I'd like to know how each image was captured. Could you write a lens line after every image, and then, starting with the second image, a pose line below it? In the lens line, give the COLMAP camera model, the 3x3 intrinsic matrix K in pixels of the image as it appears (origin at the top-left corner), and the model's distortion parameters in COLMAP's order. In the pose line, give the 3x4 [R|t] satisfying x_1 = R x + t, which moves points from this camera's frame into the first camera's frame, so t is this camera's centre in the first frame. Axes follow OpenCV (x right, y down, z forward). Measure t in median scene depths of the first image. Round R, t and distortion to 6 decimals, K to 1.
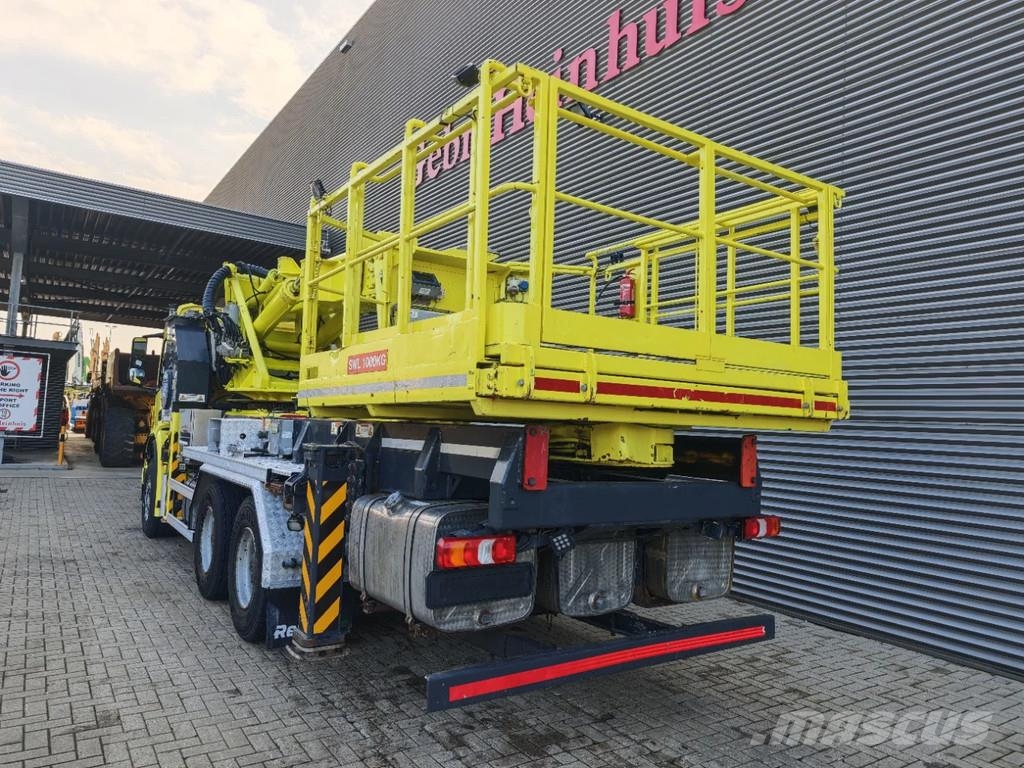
lens RADIAL K [[691.2, 0, 512.7], [0, 691.2, 377.0], [0, 0, 1]] dist [0.003553, 0.003682]
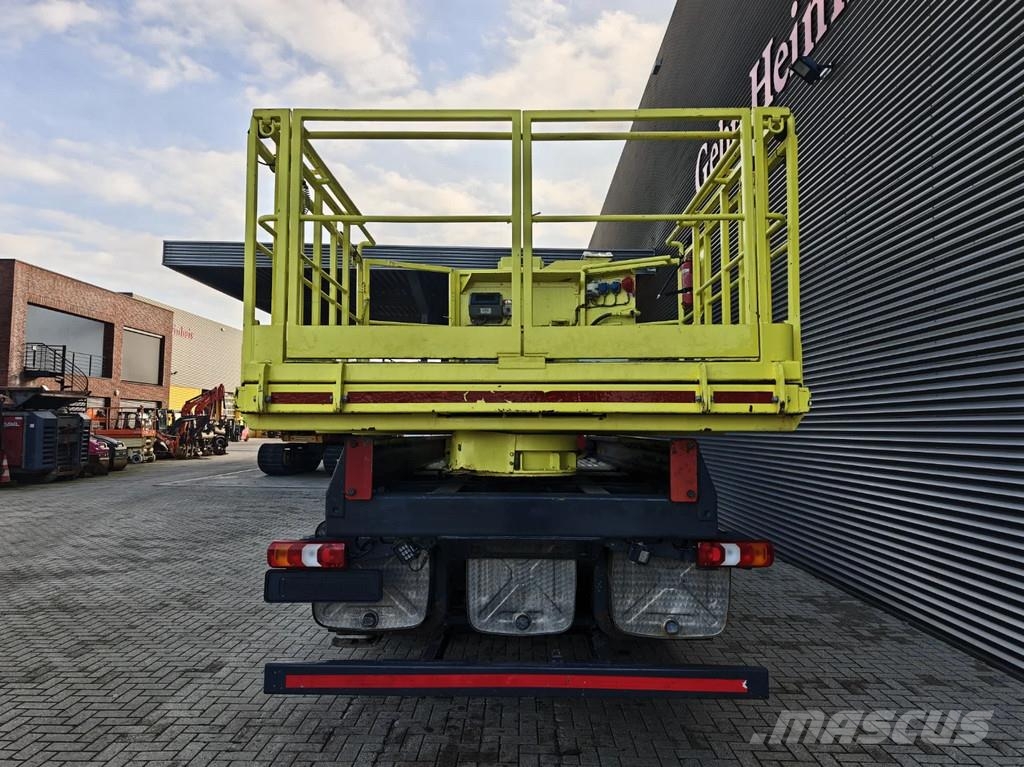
lens RADIAL K [[691.2, 0, 520.3], [0, 691.2, 384.1], [0, 0, 1]] dist [0.003553, 0.003682]
pose [[0.825523, -0.077371, -0.559039, 0.628925], [0.069911, 0.996948, -0.034742, 0.034132], [0.560021, -0.010403, 0.828413, 0.211264]]
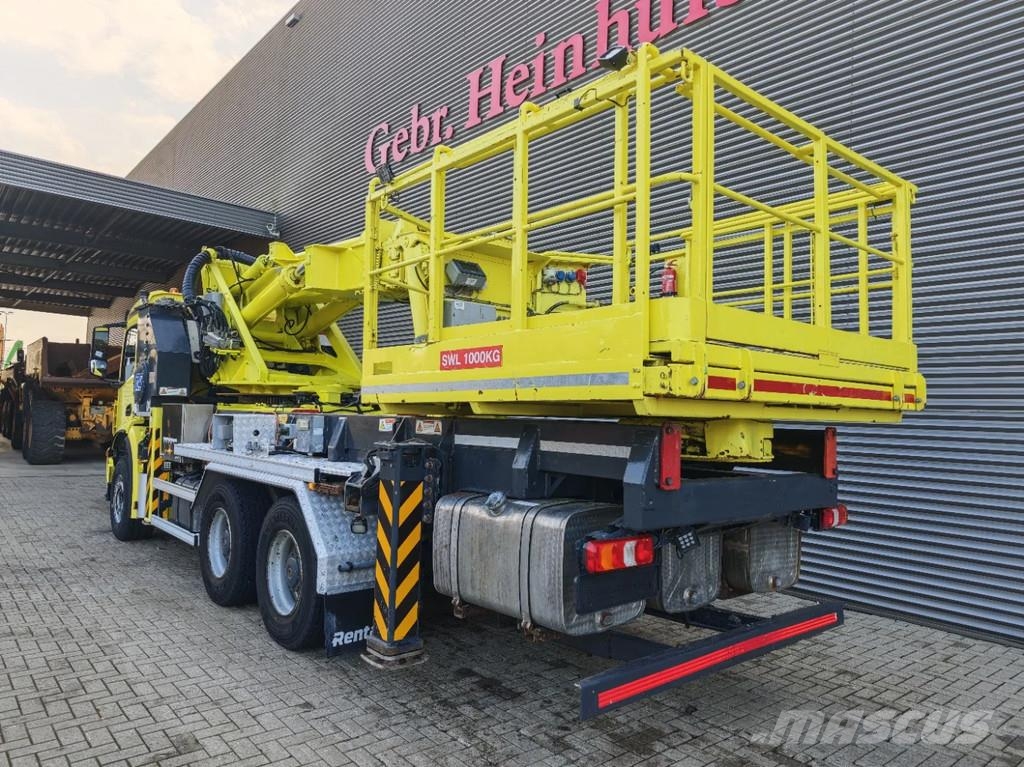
lens RADIAL K [[691.2, 0, 512.1], [0, 691.2, 379.7], [0, 0, 1]] dist [0.003553, 0.003682]
pose [[0.994403, -0.007752, 0.105370, -0.222935], [0.005314, 0.999712, 0.023394, -0.011587], [-0.105521, -0.022703, 0.994158, 0.040332]]
